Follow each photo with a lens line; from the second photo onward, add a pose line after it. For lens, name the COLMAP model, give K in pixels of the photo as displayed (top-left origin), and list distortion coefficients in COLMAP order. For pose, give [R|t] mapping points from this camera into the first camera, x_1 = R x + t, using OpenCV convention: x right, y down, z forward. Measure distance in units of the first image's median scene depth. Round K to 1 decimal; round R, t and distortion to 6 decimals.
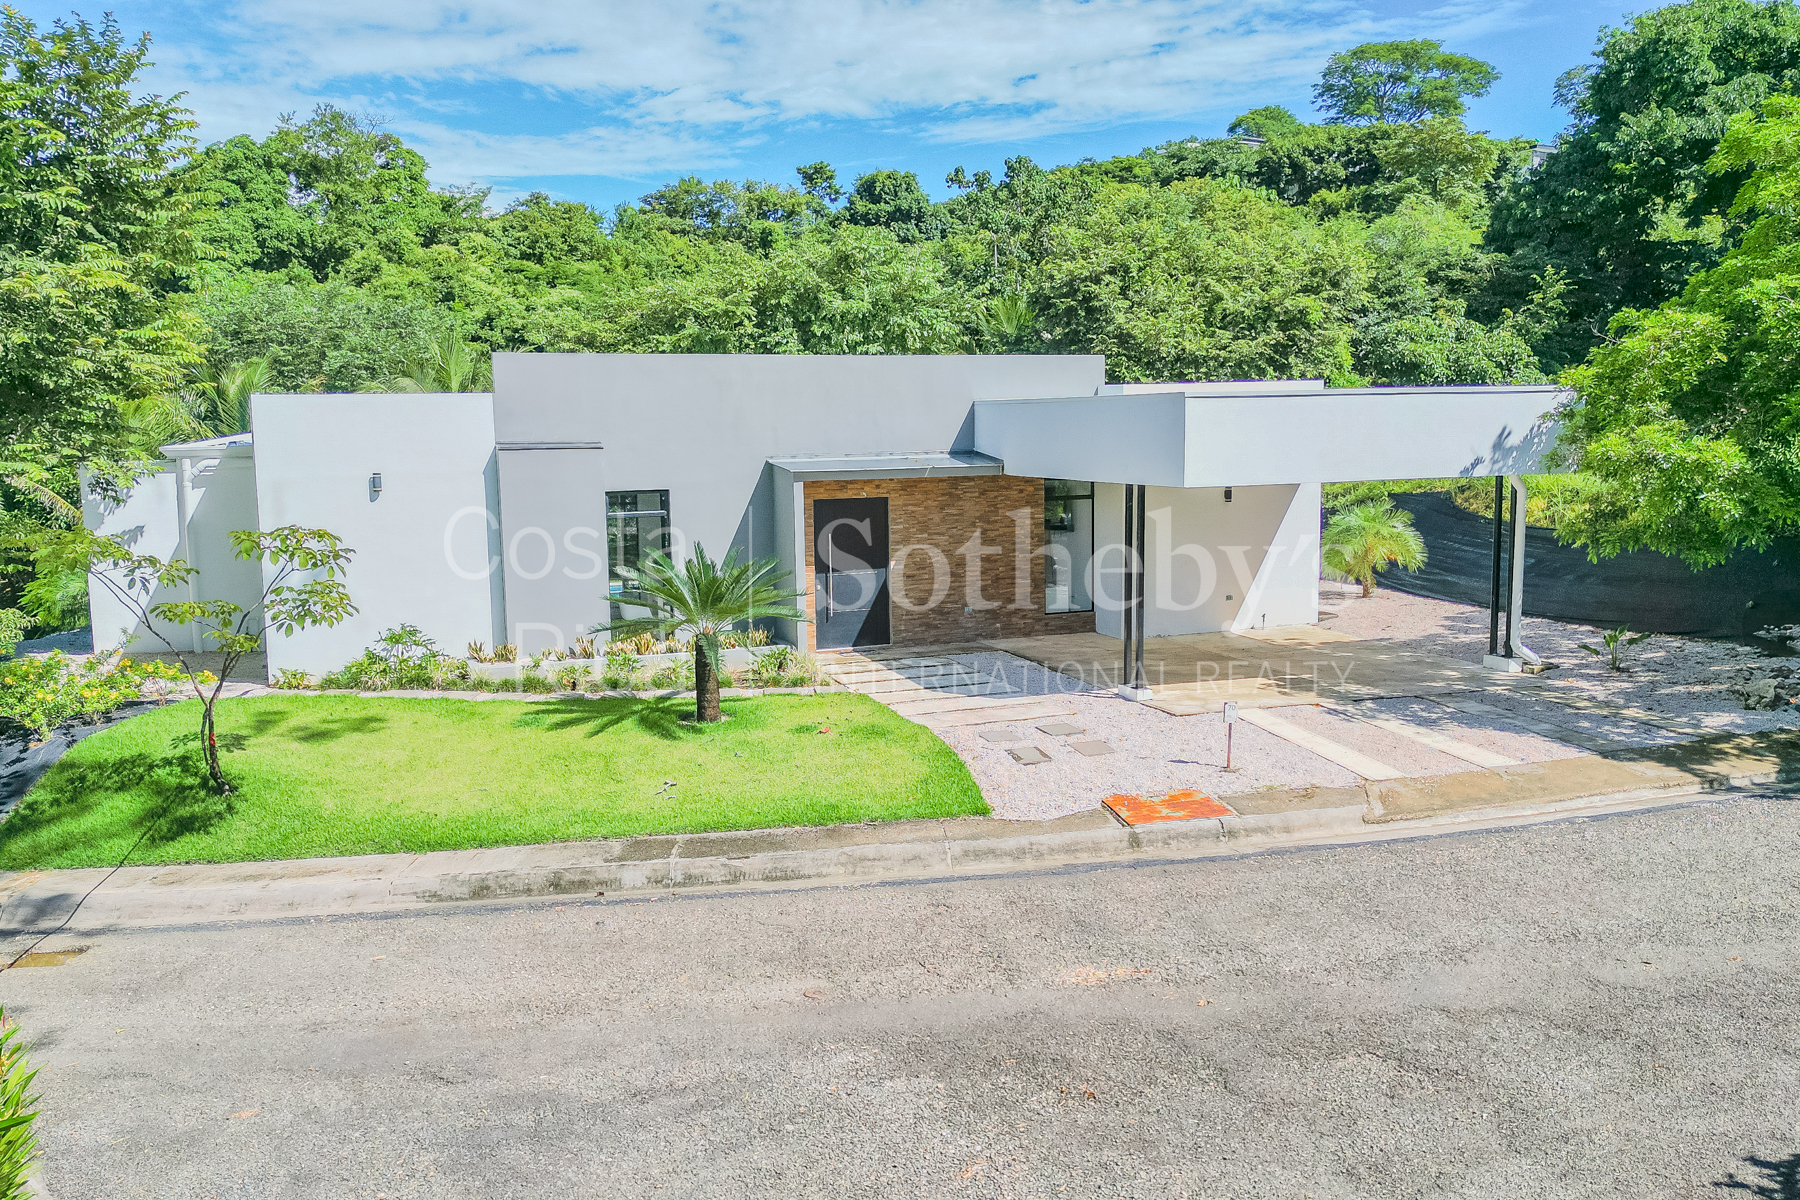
lens RADIAL K [[1241.4, 0, 903.6], [0, 1241.4, 533.1], [0, 0, 1]] dist [0.010713, 0.003817]
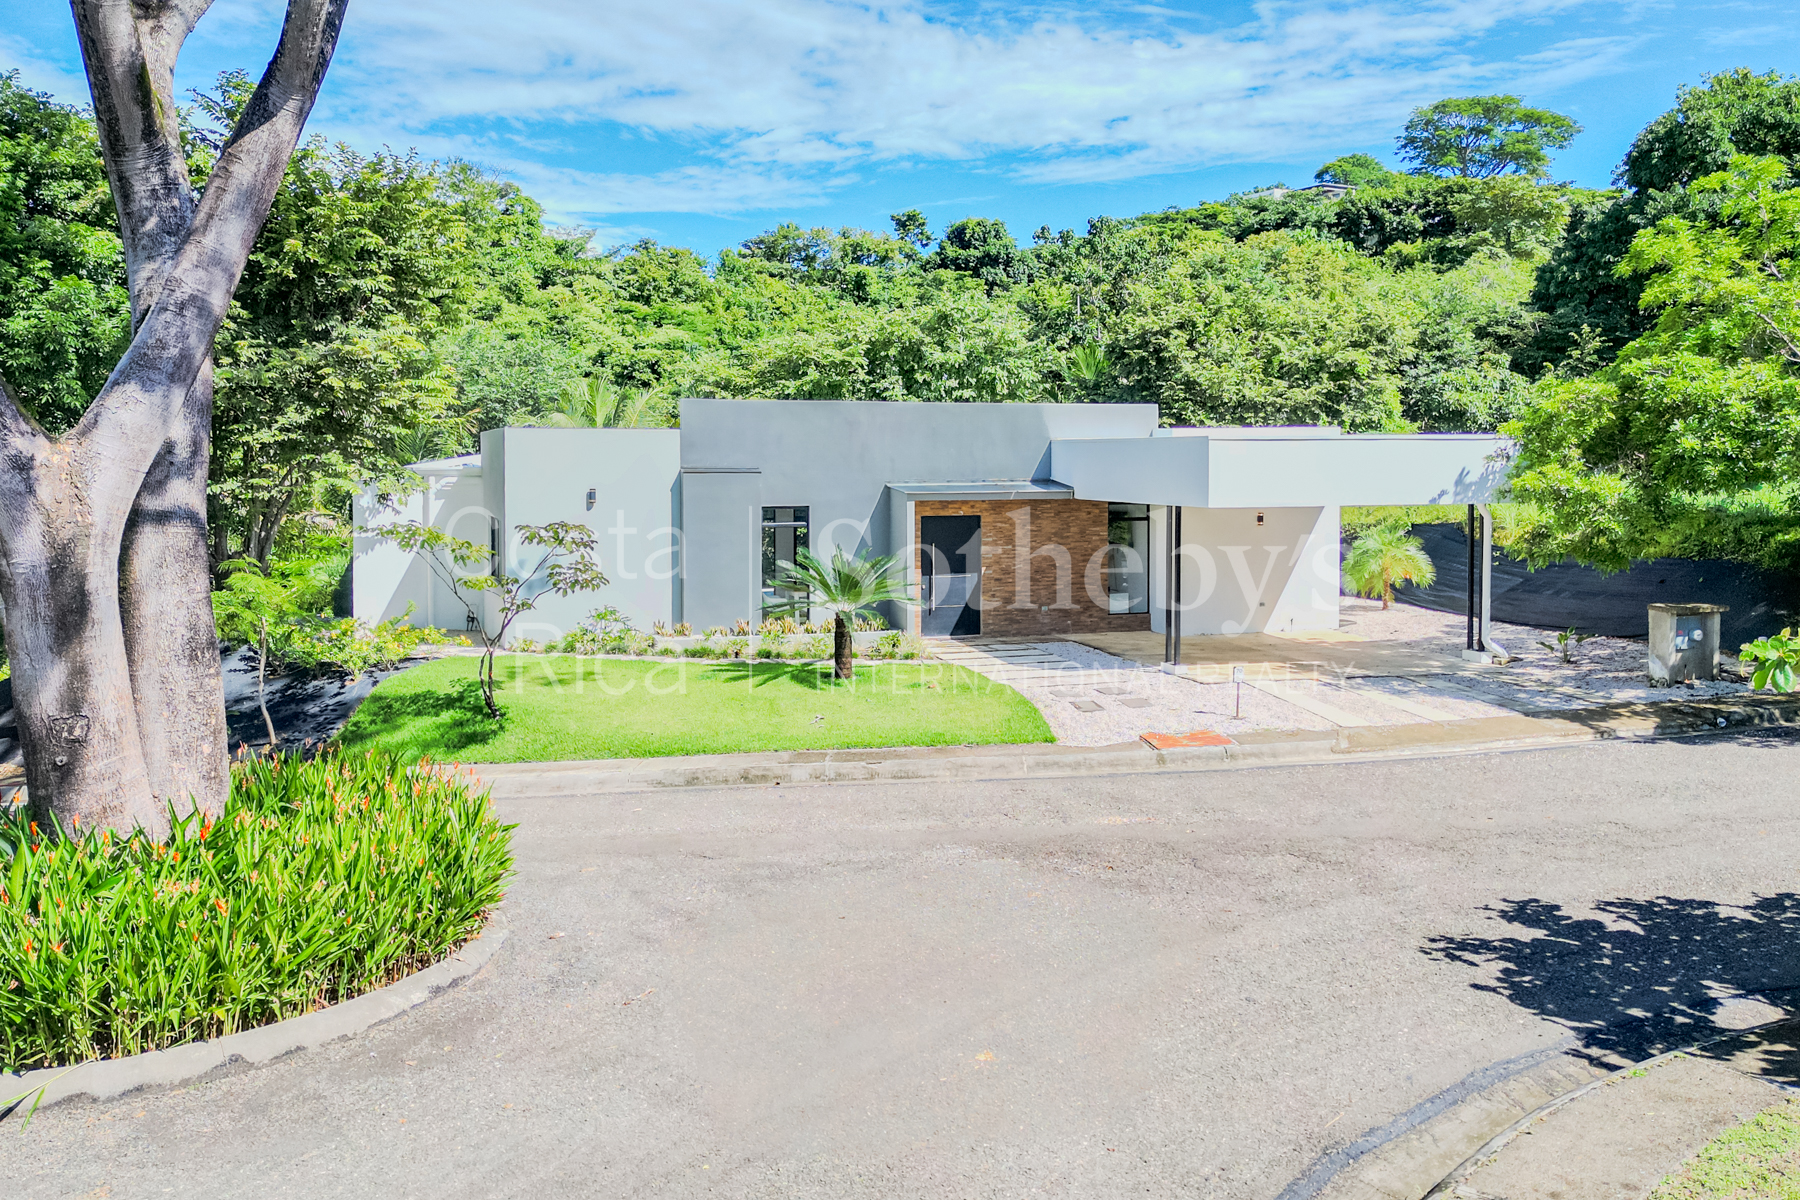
lens RADIAL K [[1283.9, 0, 899.9], [0, 1283.9, 465.9], [0, 0, 1]] dist [0.043997, -0.005146]
pose [[0.997571, 0.015398, -0.067939, -0.006195], [-0.021029, 0.996332, -0.082950, 0.027526], [0.066413, 0.084177, 0.994235, -0.269026]]
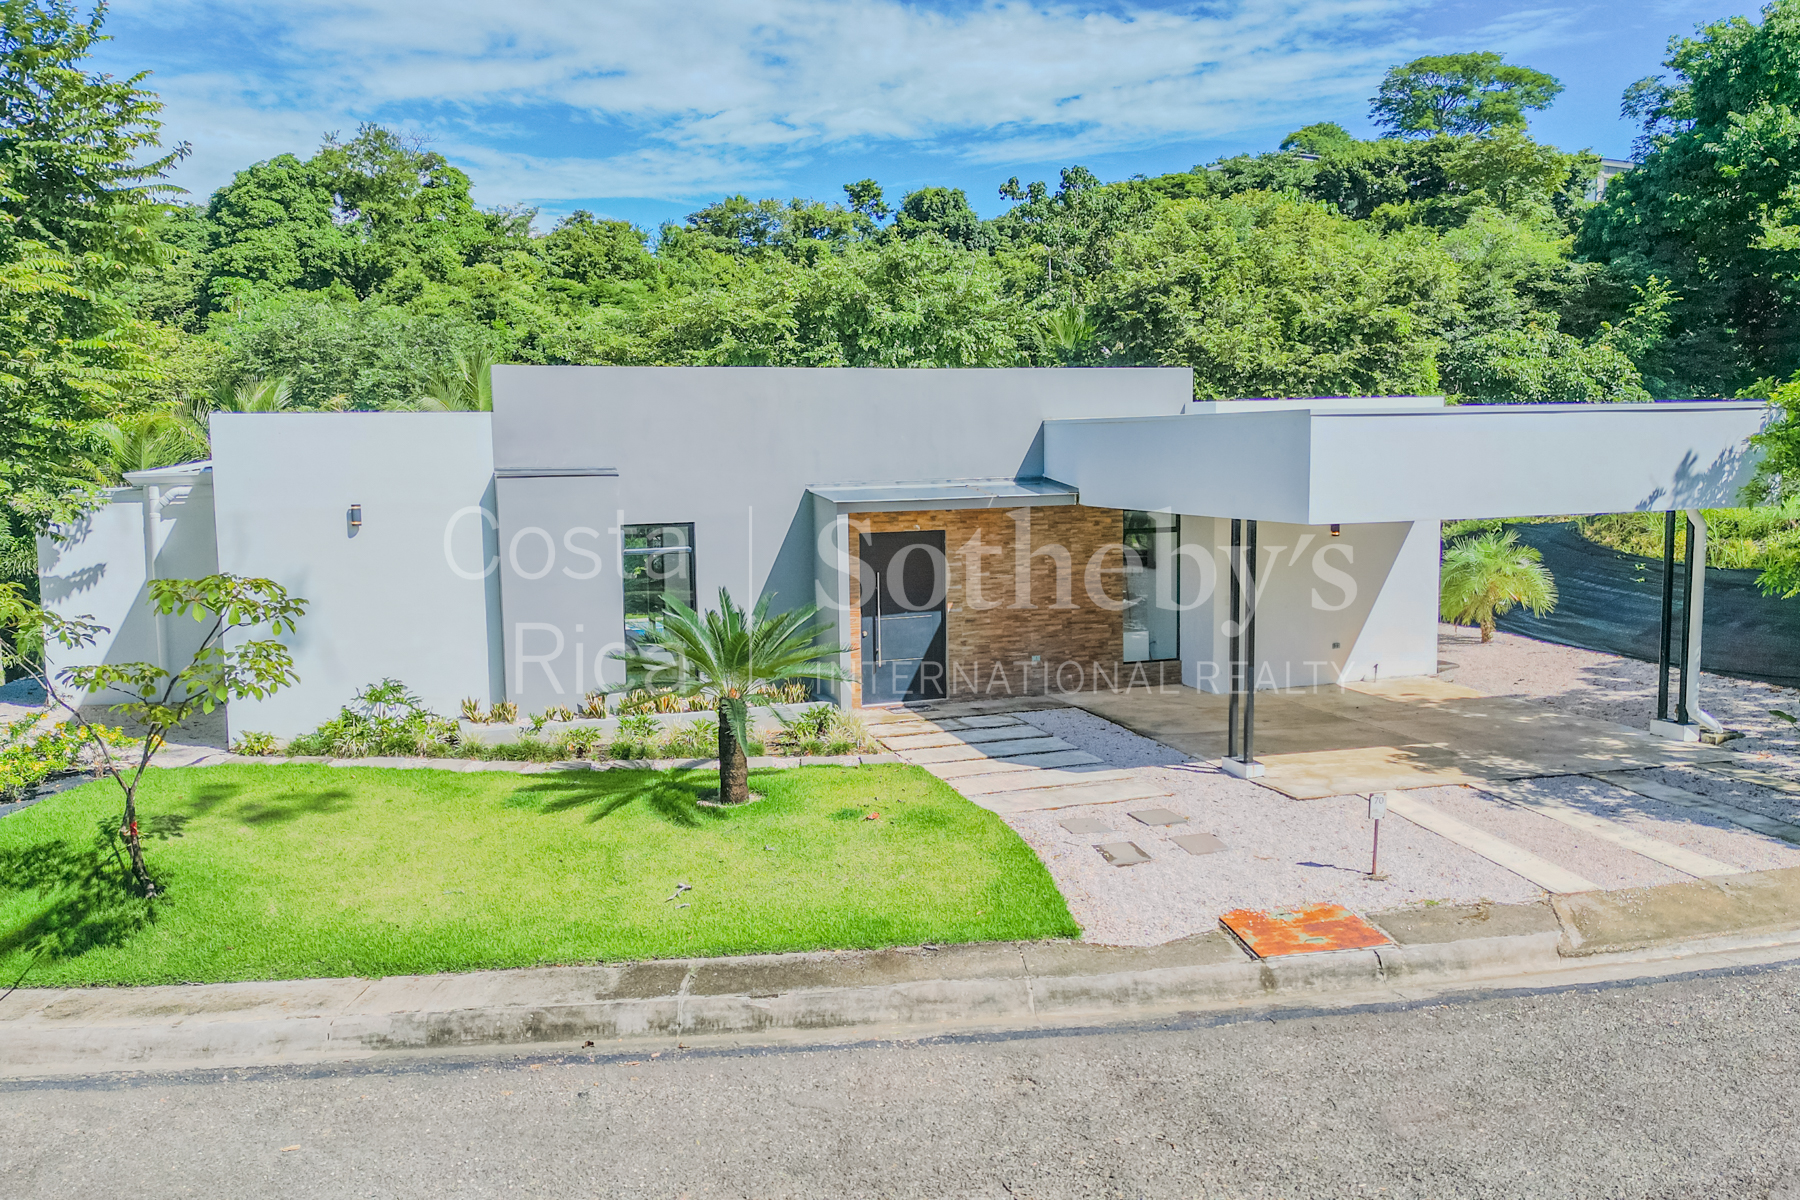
lens RADIAL K [[1233.2, 0, 930.2], [0, 1233.2, 527.5], [0, 0, 1]] dist [0.007161, -0.002889]
pose [[0.999882, 0.000940, -0.015309, -0.008932], [-0.001242, 0.999805, -0.019726, -0.012631], [0.015288, 0.019743, 0.999688, 0.120673]]
